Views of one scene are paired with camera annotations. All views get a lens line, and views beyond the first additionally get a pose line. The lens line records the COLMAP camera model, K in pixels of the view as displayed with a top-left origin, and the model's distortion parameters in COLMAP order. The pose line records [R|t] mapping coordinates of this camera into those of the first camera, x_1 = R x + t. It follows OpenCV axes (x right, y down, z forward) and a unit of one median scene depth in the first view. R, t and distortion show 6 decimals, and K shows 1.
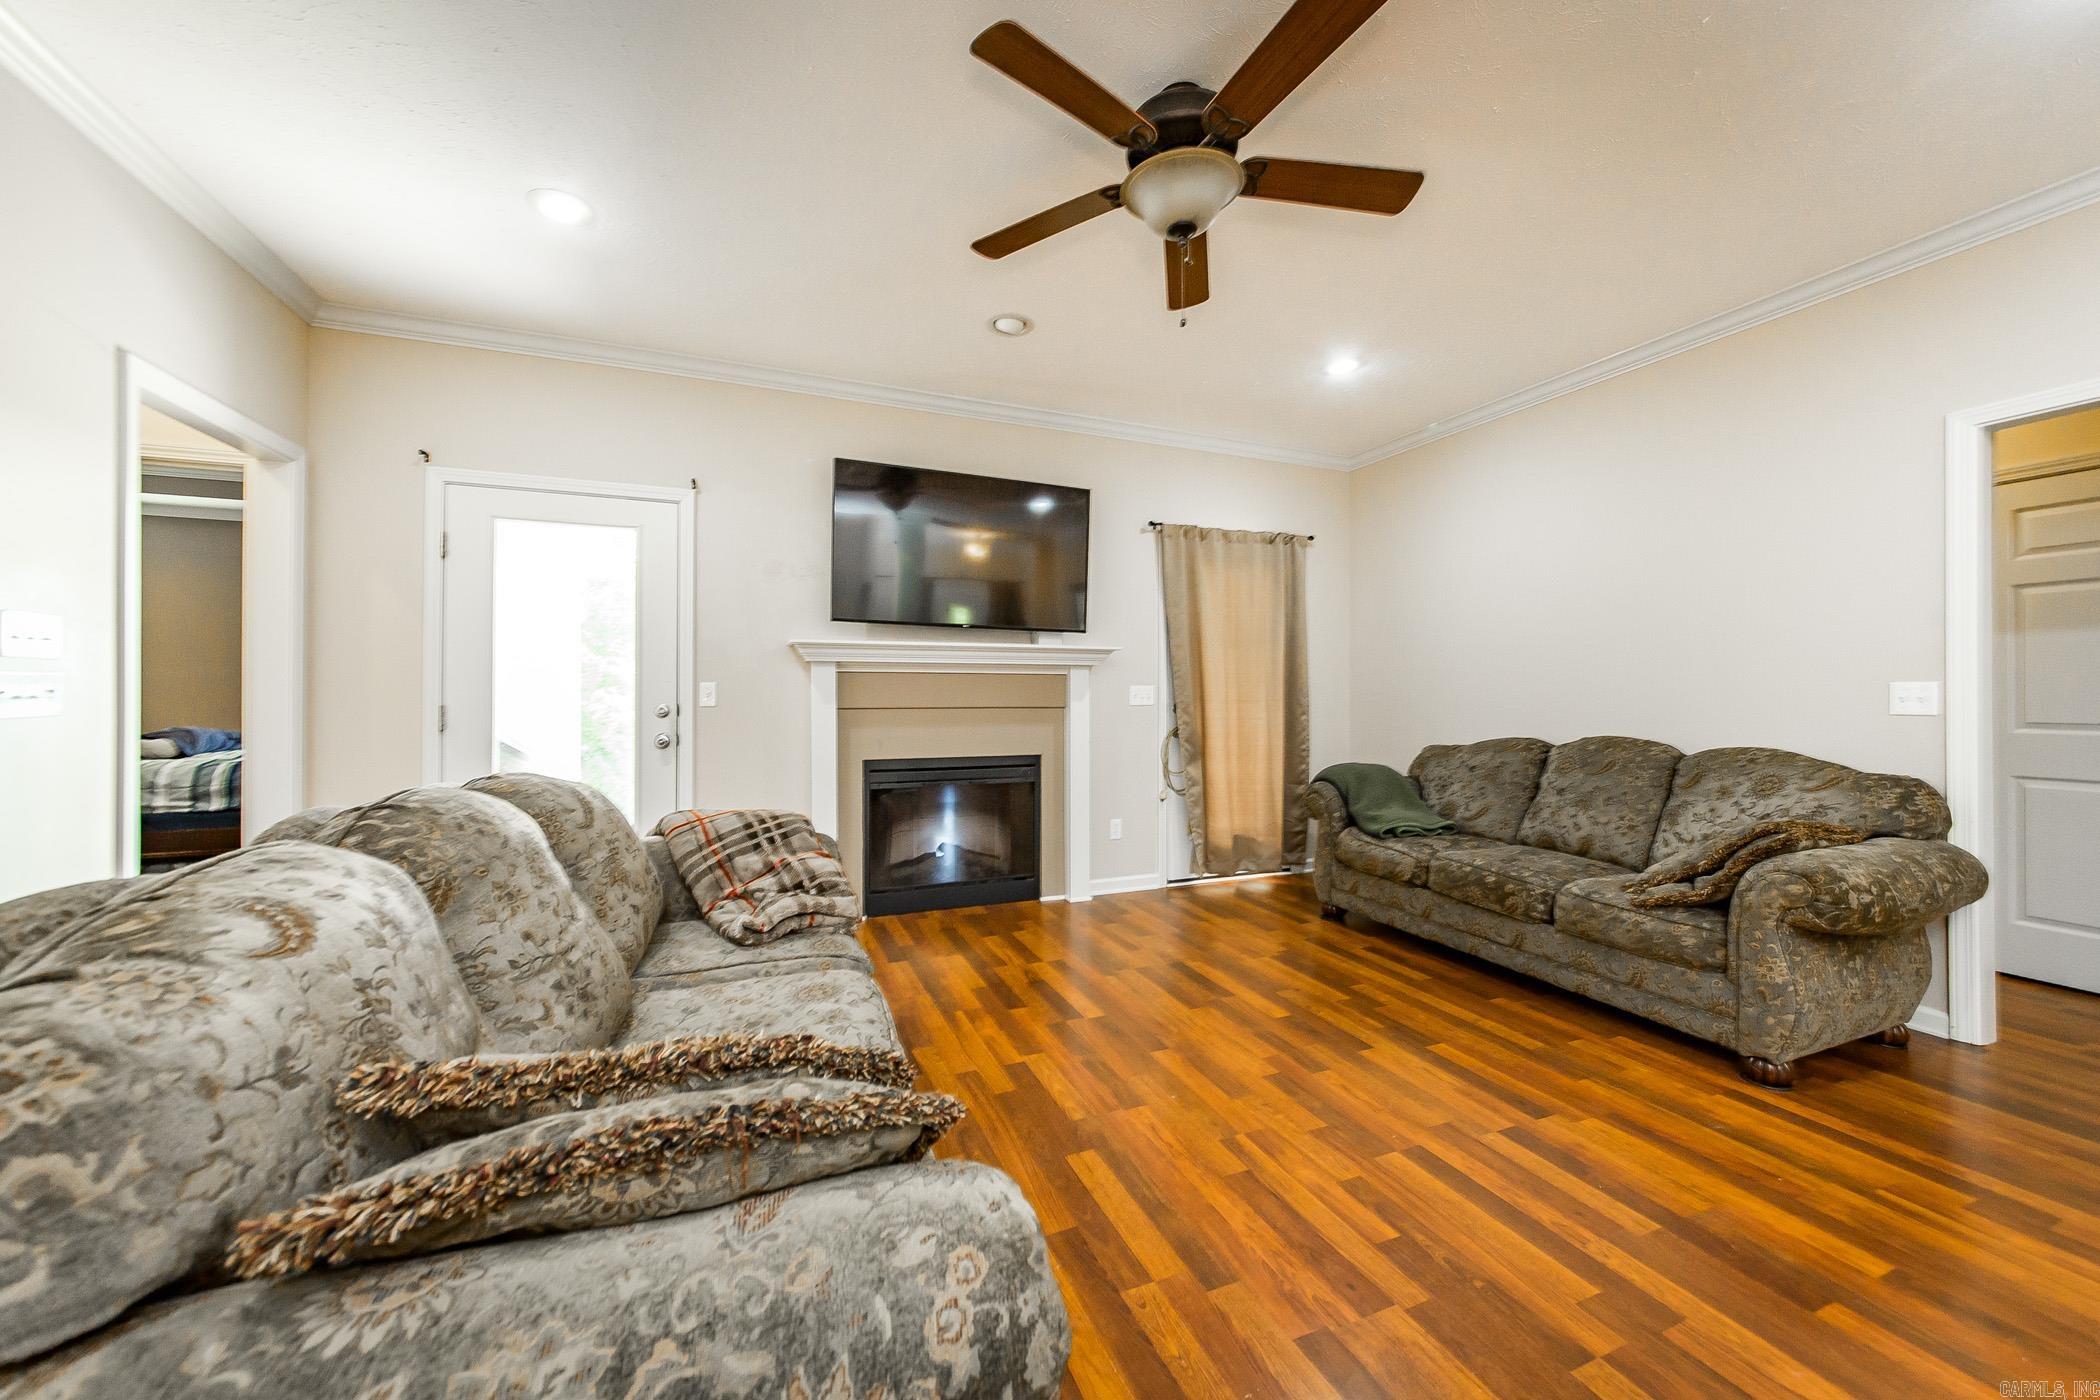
lens RADIAL K [[762.3, 0, 1040.5], [0, 762.3, 693.2], [0, 0, 1]] dist [-0.002993, -0.000252]
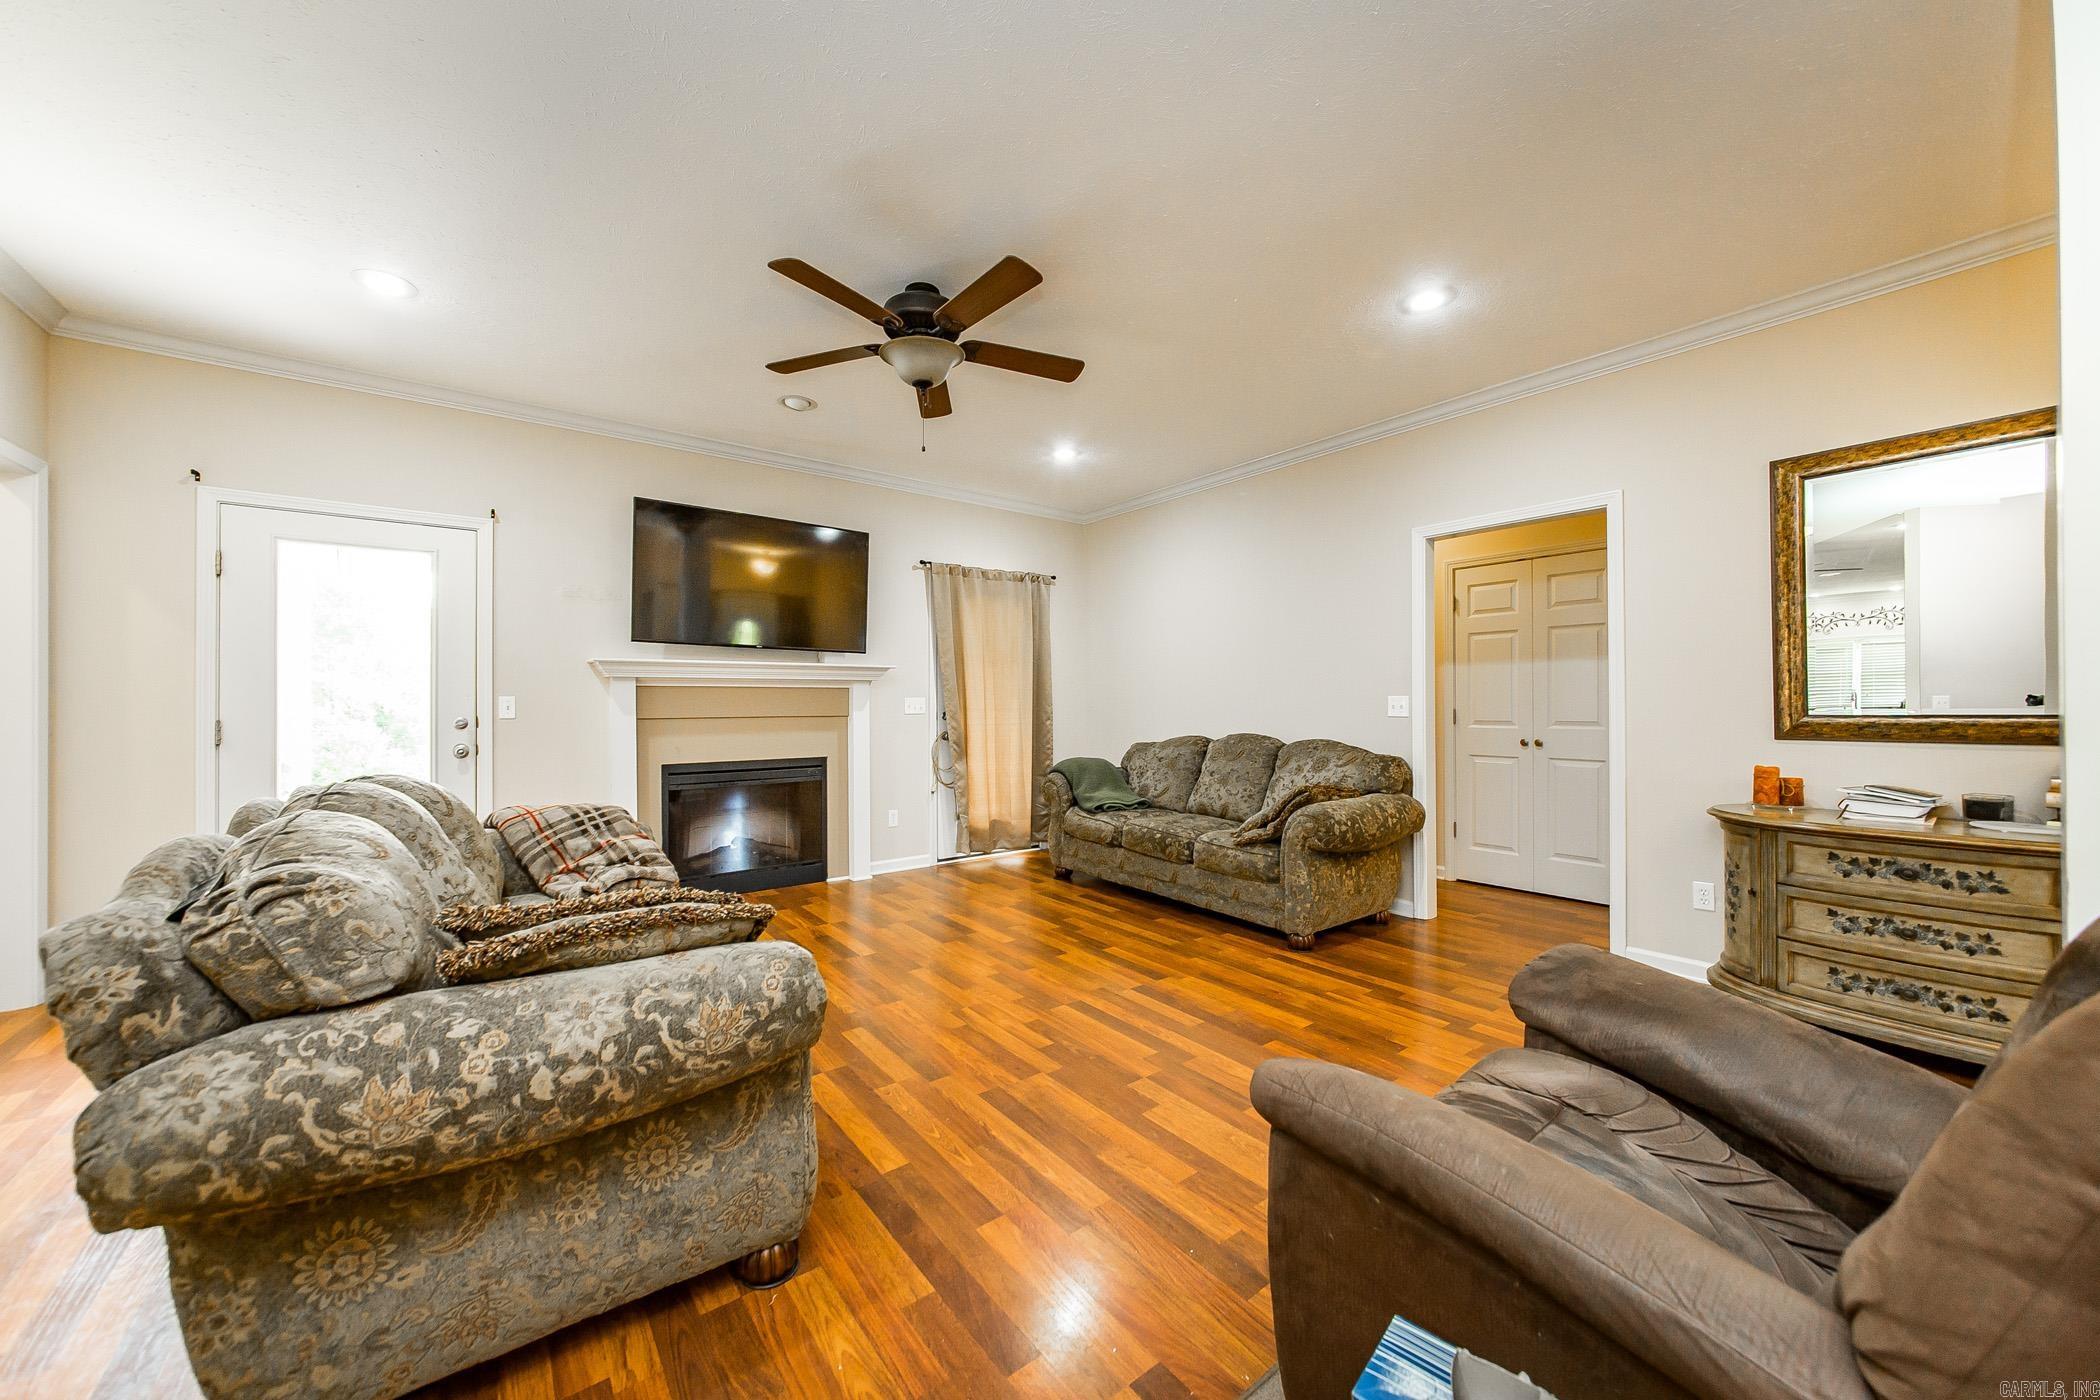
lens RADIAL K [[762.3, 0, 1045.7], [0, 762.3, 705.3], [0, 0, 1]] dist [-0.002993, -0.000252]
pose [[0.962893, -0.004915, 0.269839, 0.015035], [0.003003, 0.999967, 0.007496, -0.010118], [-0.269867, -0.006407, 0.962876, -0.353253]]
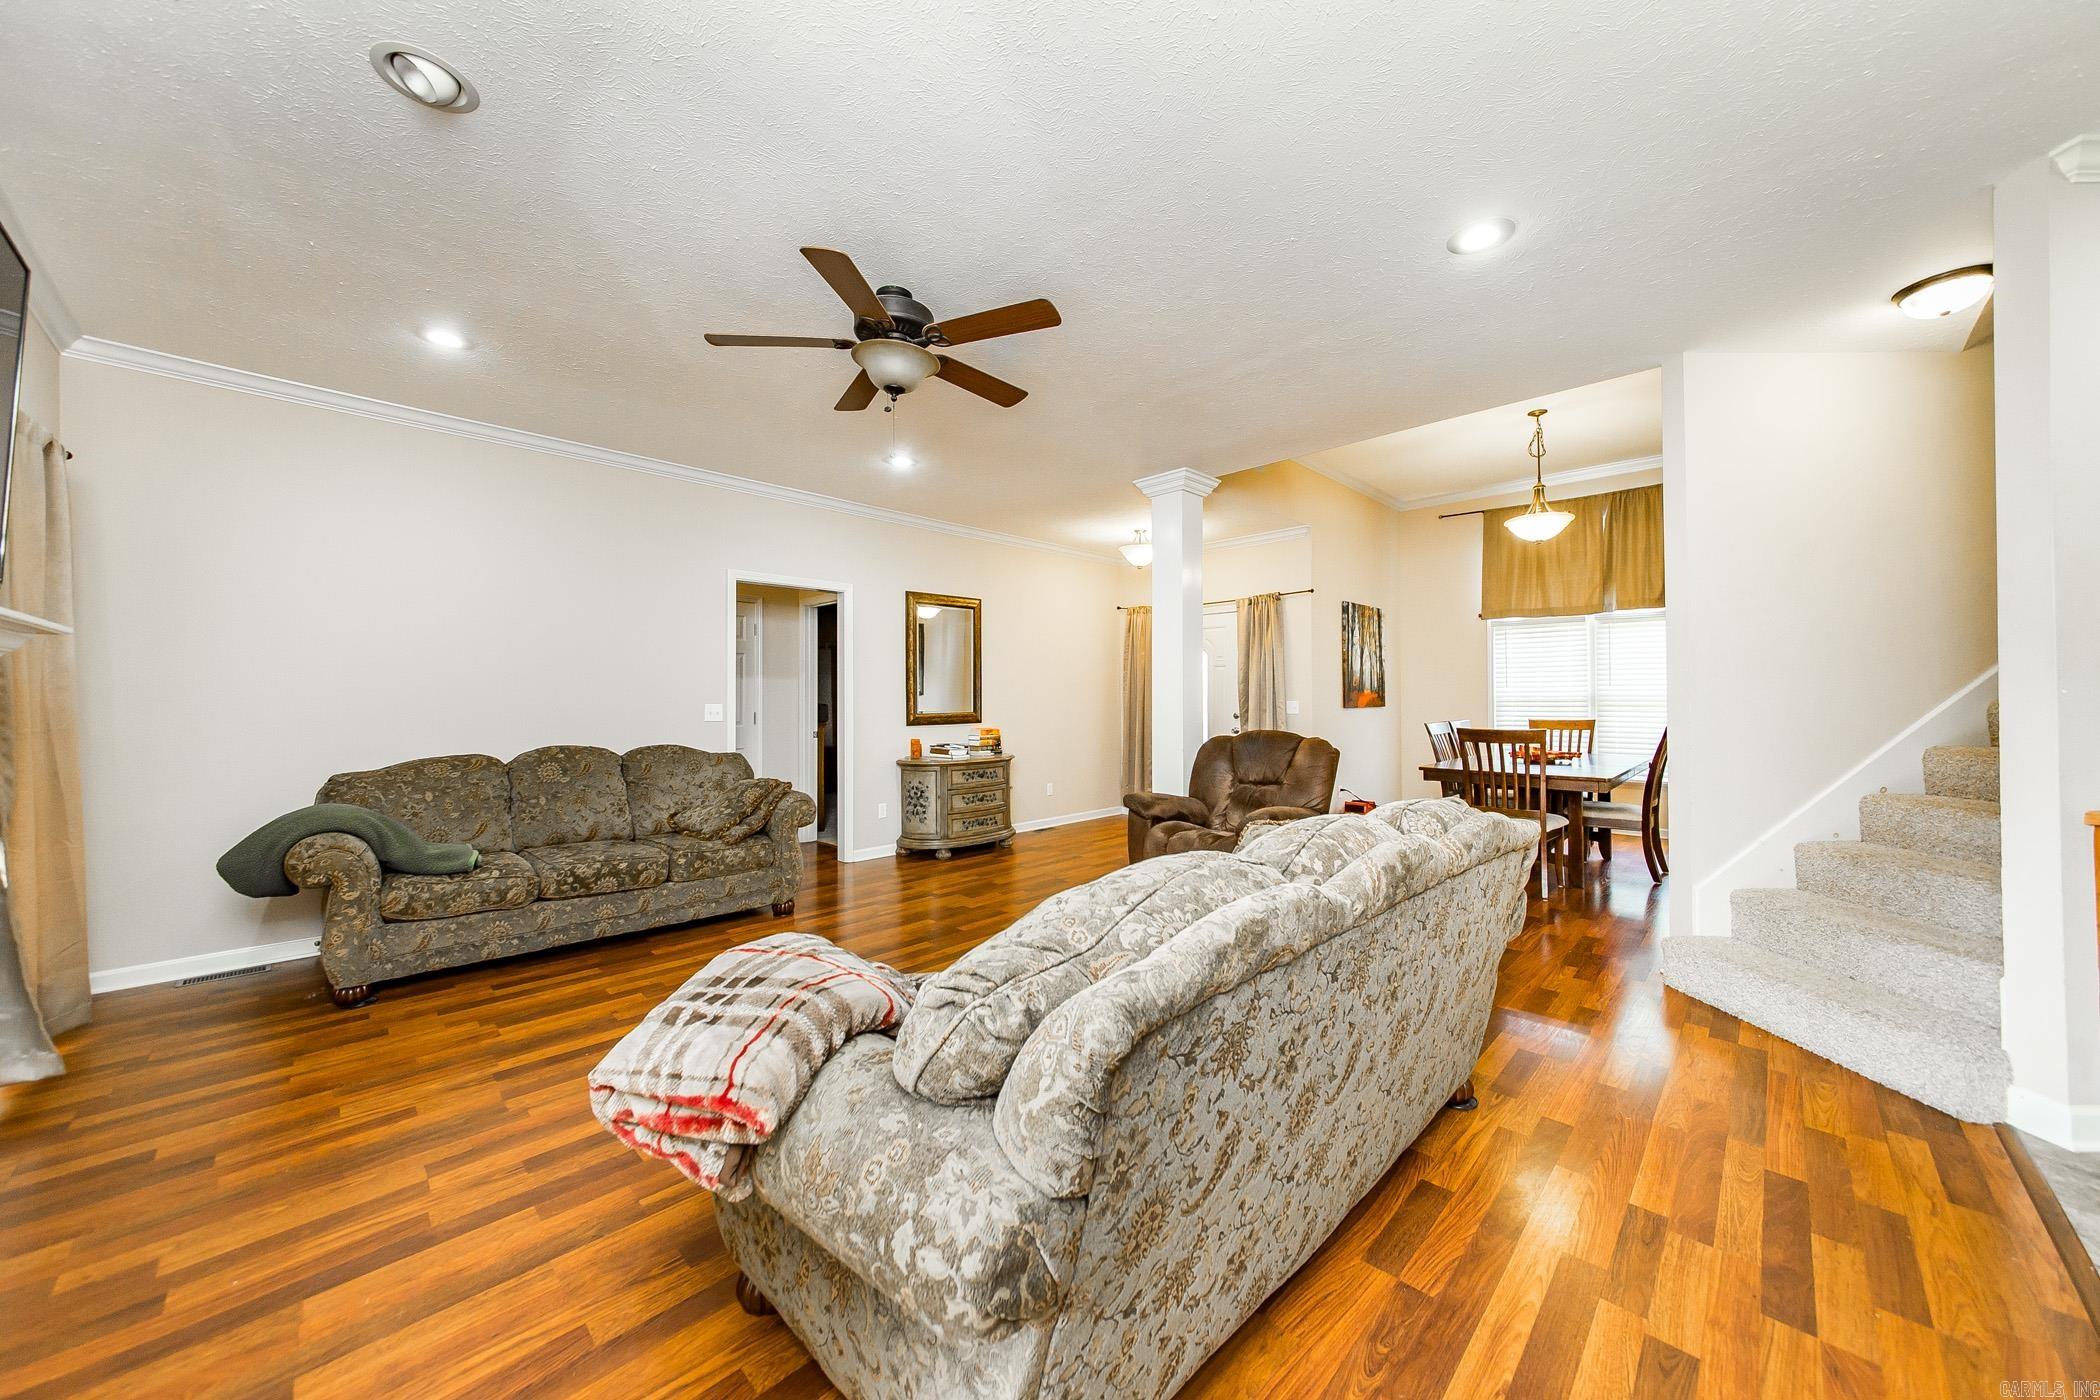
lens RADIAL K [[762.3, 0, 1067.3], [0, 762.3, 704.4], [0, 0, 1]] dist [-0.002993, -0.000252]
pose [[-0.436675, -0.005072, 0.899605, -0.959916], [-0.002820, 0.999987, 0.004269, -0.025129], [-0.899615, -0.000673, -0.436684, 1.050609]]
